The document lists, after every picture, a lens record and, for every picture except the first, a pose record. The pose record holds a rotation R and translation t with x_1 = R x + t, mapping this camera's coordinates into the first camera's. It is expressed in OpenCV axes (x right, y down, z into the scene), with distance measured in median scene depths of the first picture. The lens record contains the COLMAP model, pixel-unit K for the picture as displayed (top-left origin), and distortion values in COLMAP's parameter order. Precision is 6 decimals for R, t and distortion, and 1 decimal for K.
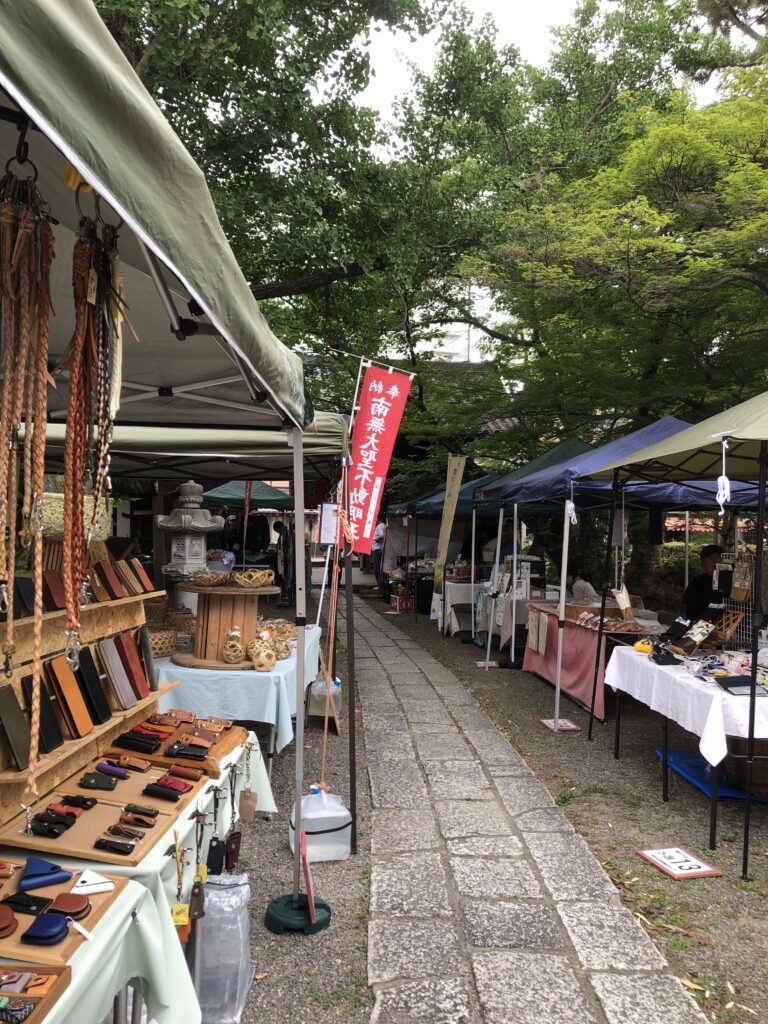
lens RADIAL K [[830.2, 0, 395.9], [0, 830.2, 515.5], [0, 0, 1]] dist [0.040324, -0.060105]
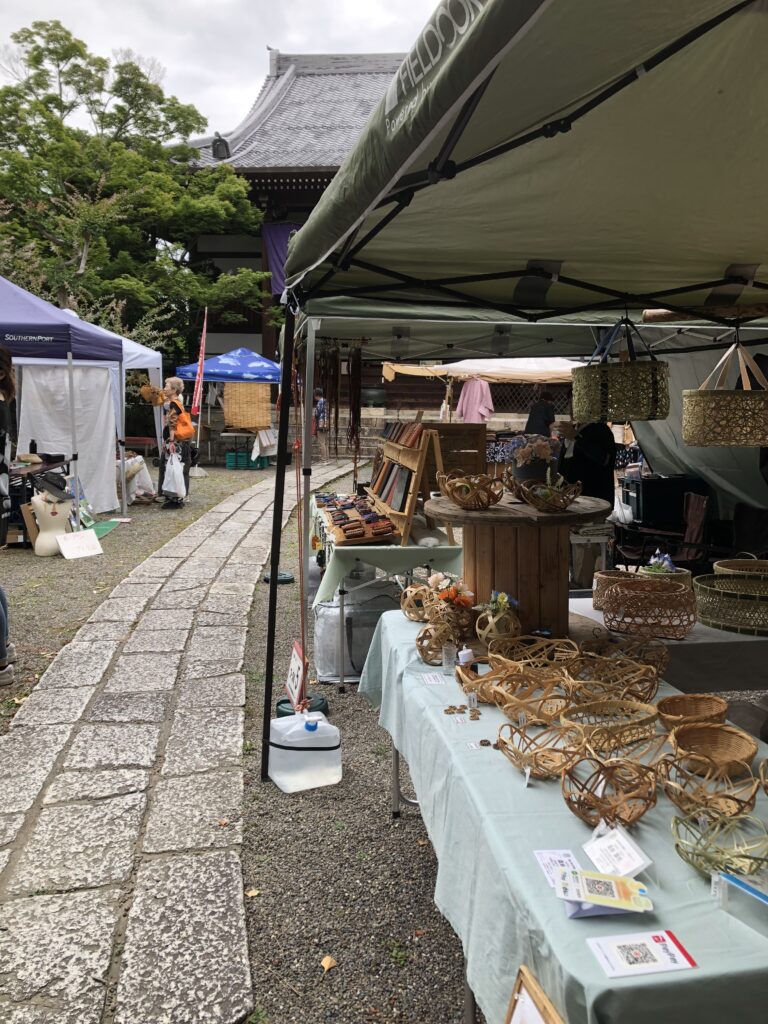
lens RADIAL K [[830.2, 0, 389.4], [0, 830.2, 512.1], [0, 0, 1]] dist [0.040324, -0.060105]
pose [[-0.988661, -0.022309, -0.148500, -0.034307], [-0.039024, 0.993097, 0.110612, 0.029992], [0.145008, 0.115153, -0.982707, 1.402655]]
